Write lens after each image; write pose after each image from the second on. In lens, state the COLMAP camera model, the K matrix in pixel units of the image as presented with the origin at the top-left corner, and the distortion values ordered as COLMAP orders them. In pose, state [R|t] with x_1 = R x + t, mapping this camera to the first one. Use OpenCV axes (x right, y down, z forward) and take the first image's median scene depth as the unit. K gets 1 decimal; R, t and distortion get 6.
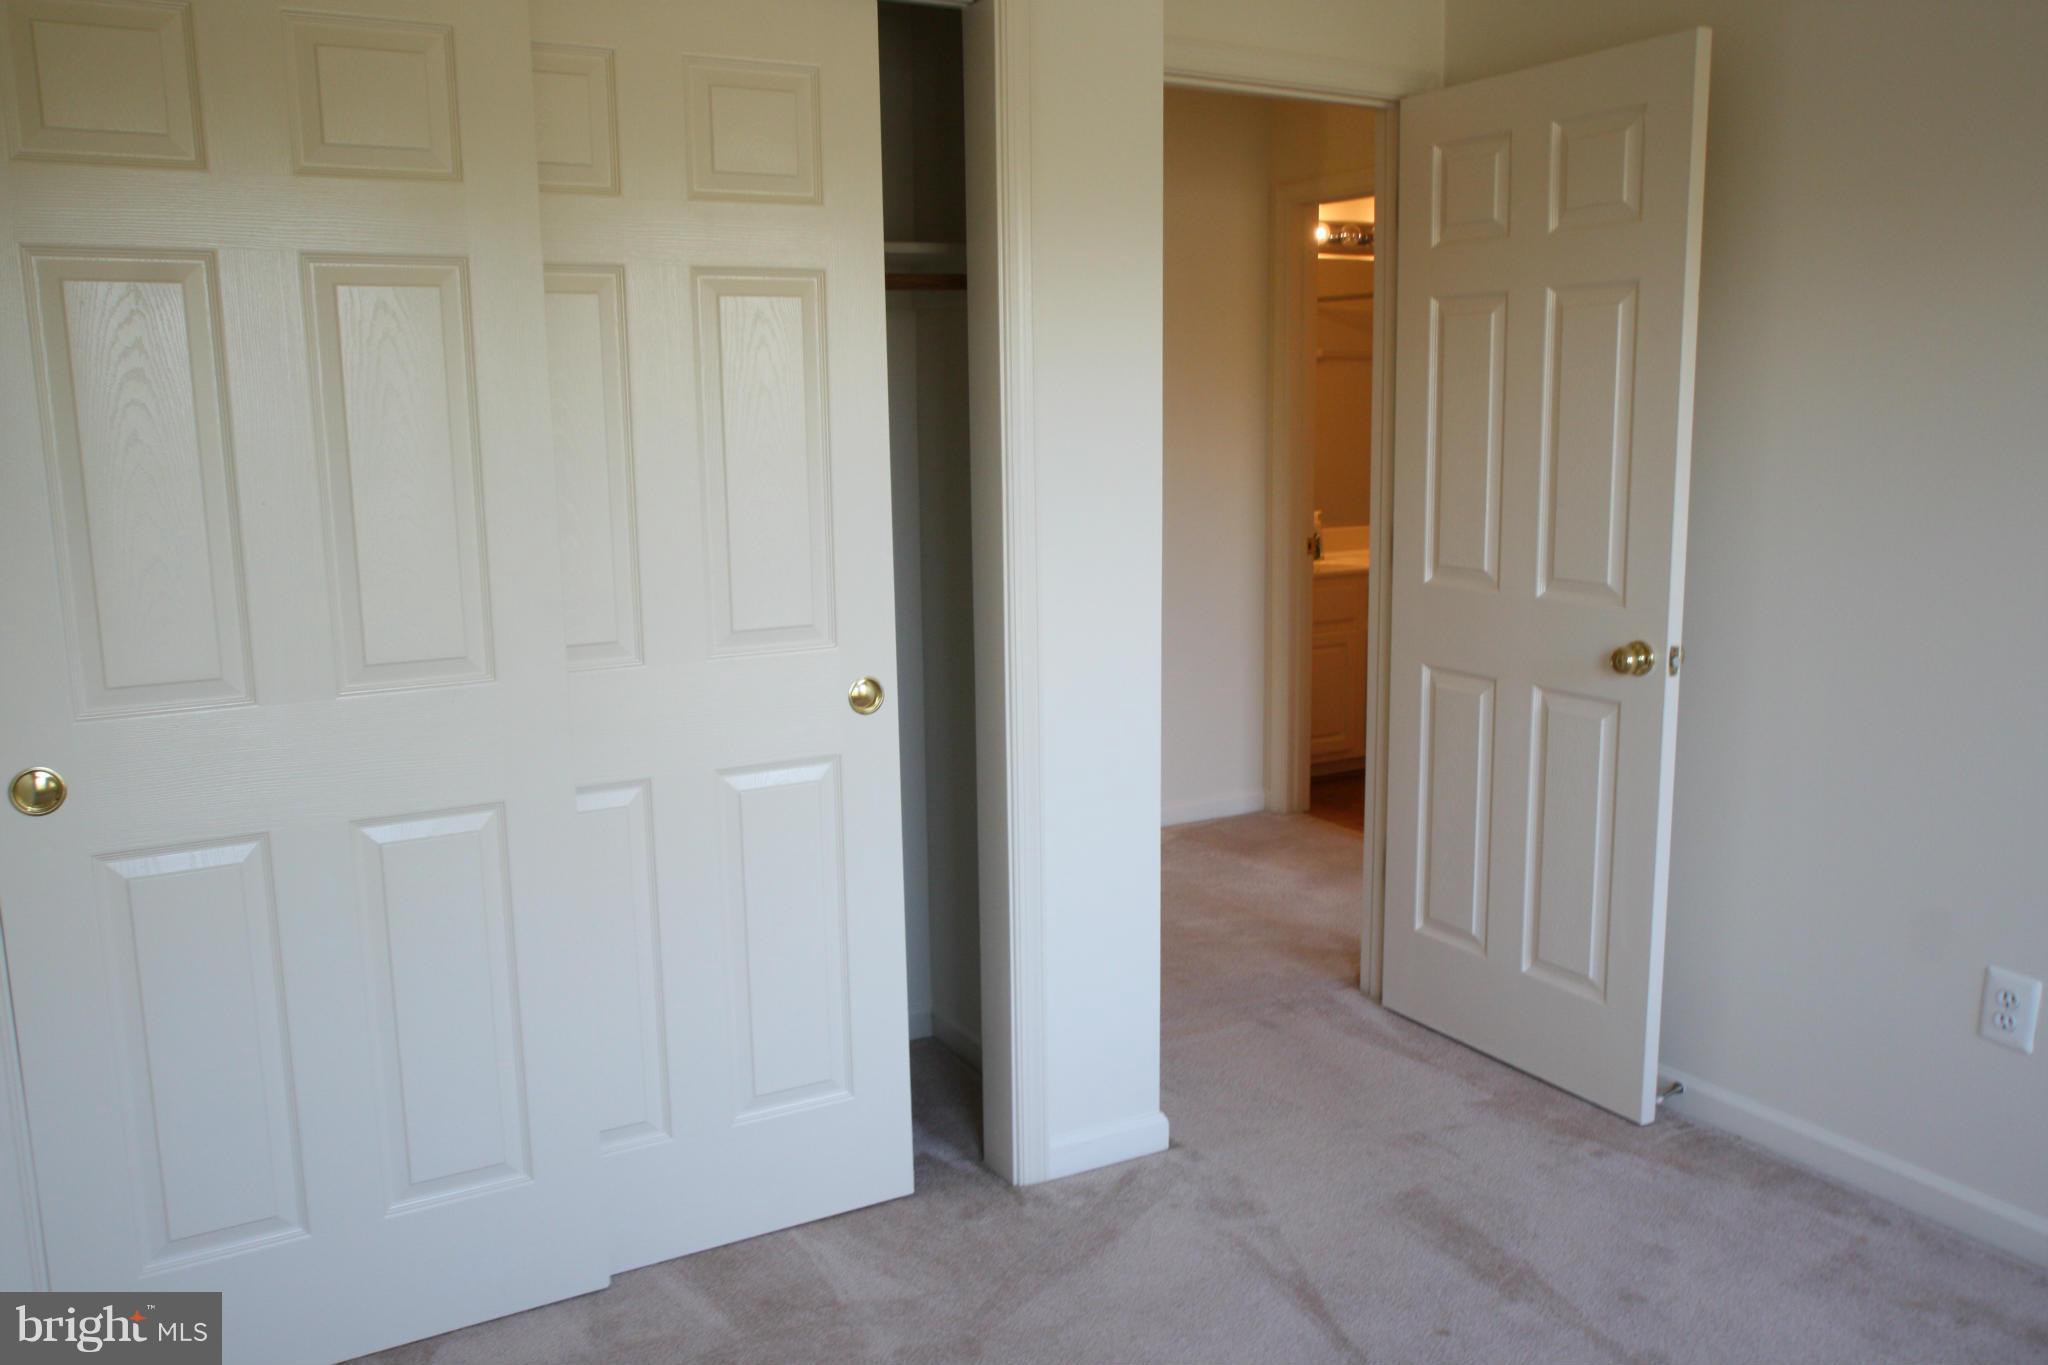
lens RADIAL K [[1627.0, 0, 1017.1], [0, 1627.0, 684.7], [0, 0, 1]] dist [-0.060792, 0.069677]
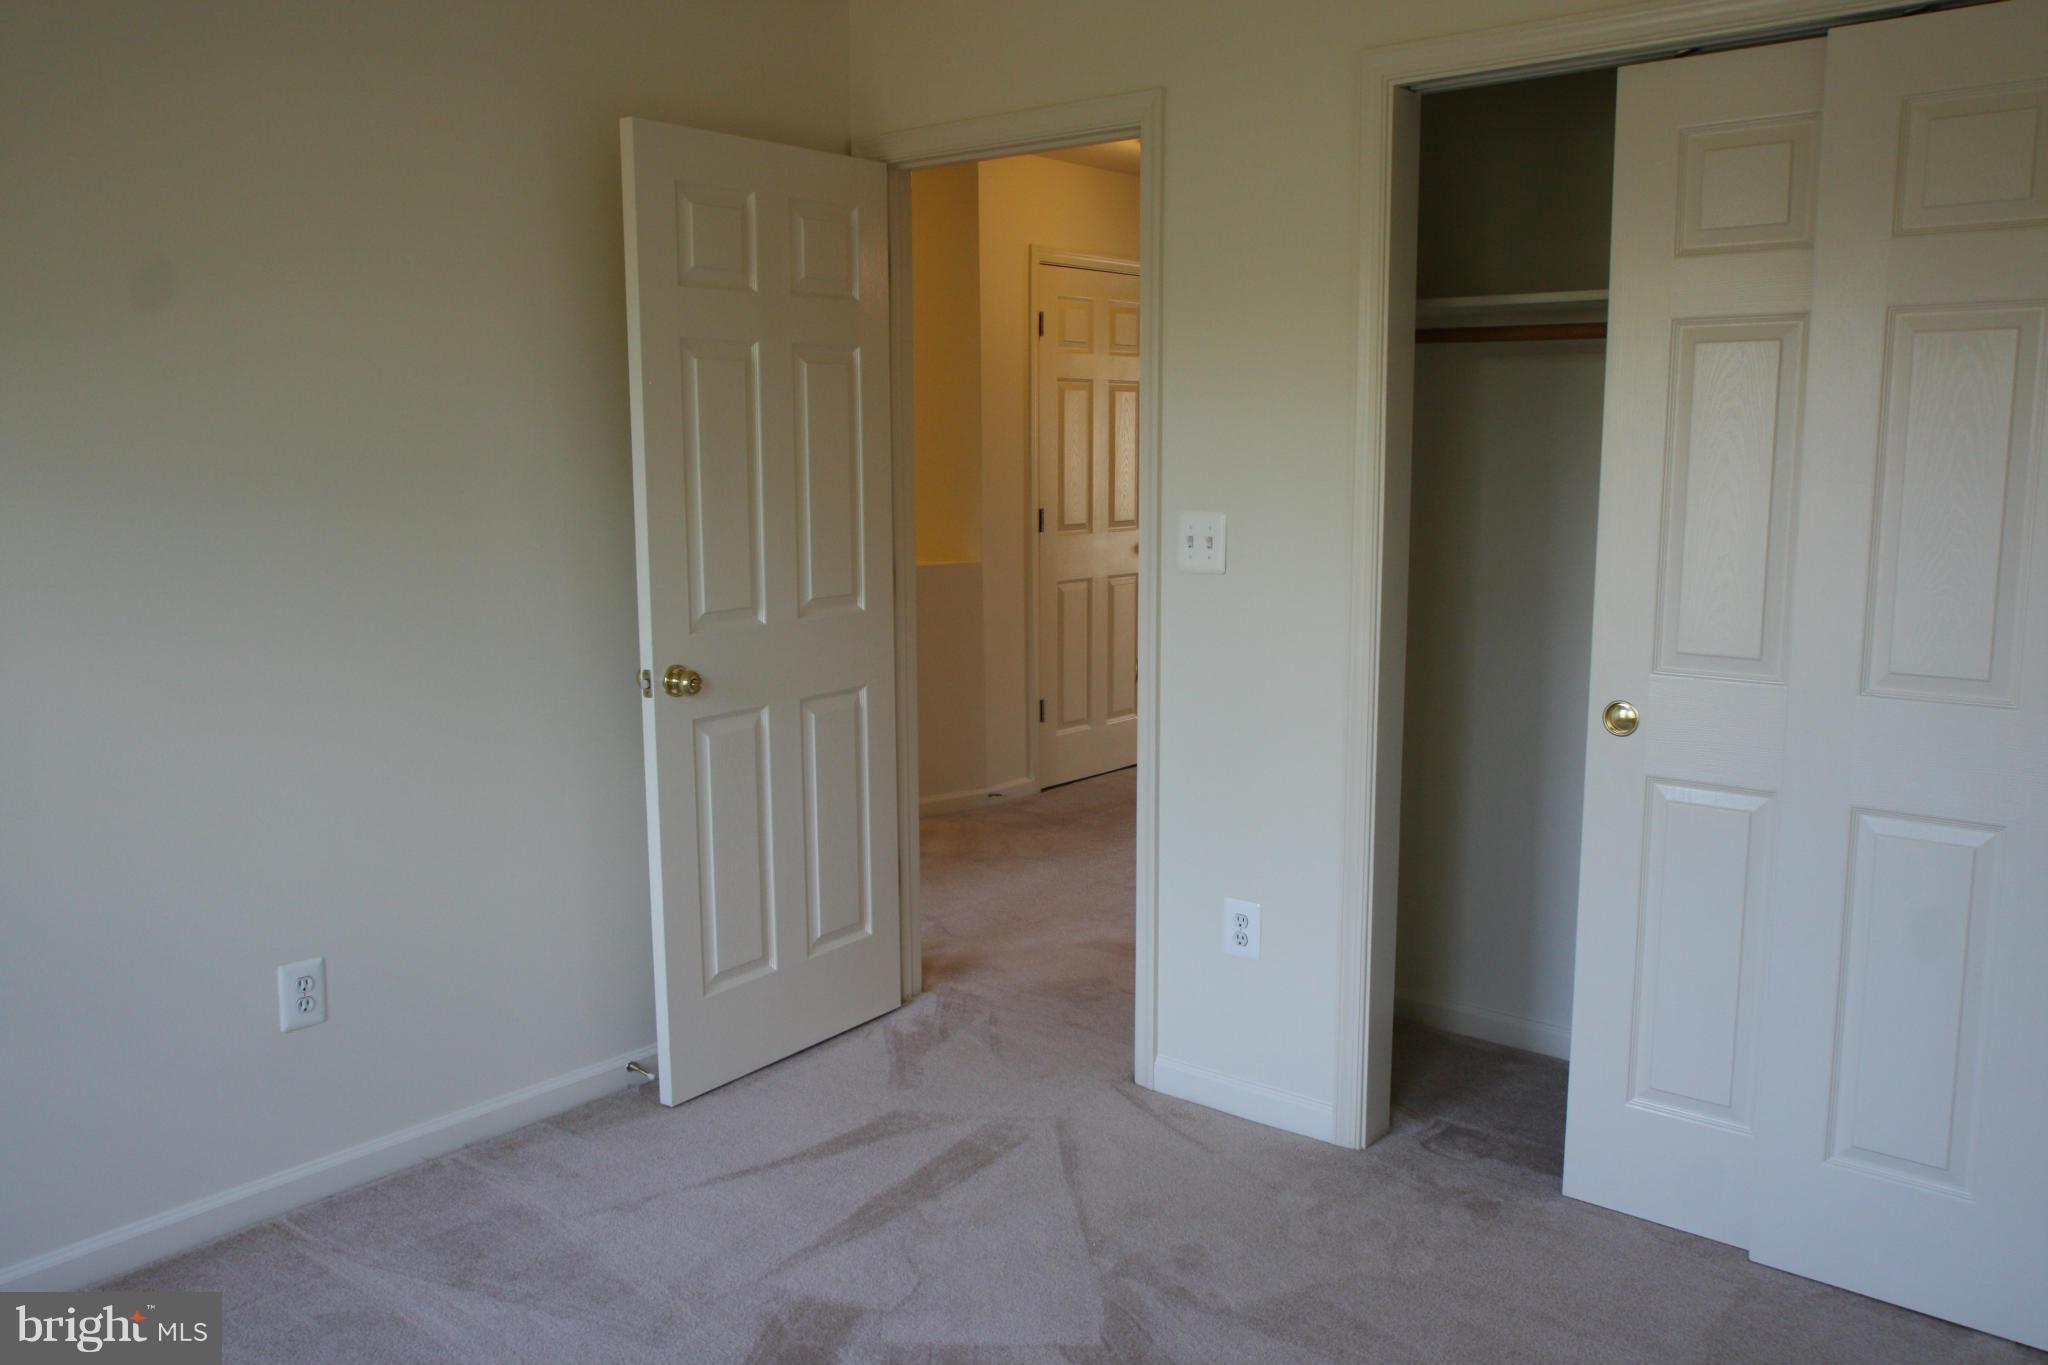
lens RADIAL K [[1627.0, 0, 1017.1], [0, 1627.0, 684.7], [0, 0, 1]] dist [-0.060792, 0.069677]
pose [[0.348231, 0.138234, -0.927161, 0.617467], [-0.166868, 0.982412, 0.083798, 0.009882], [0.922437, 0.125532, 0.365173, 0.037520]]
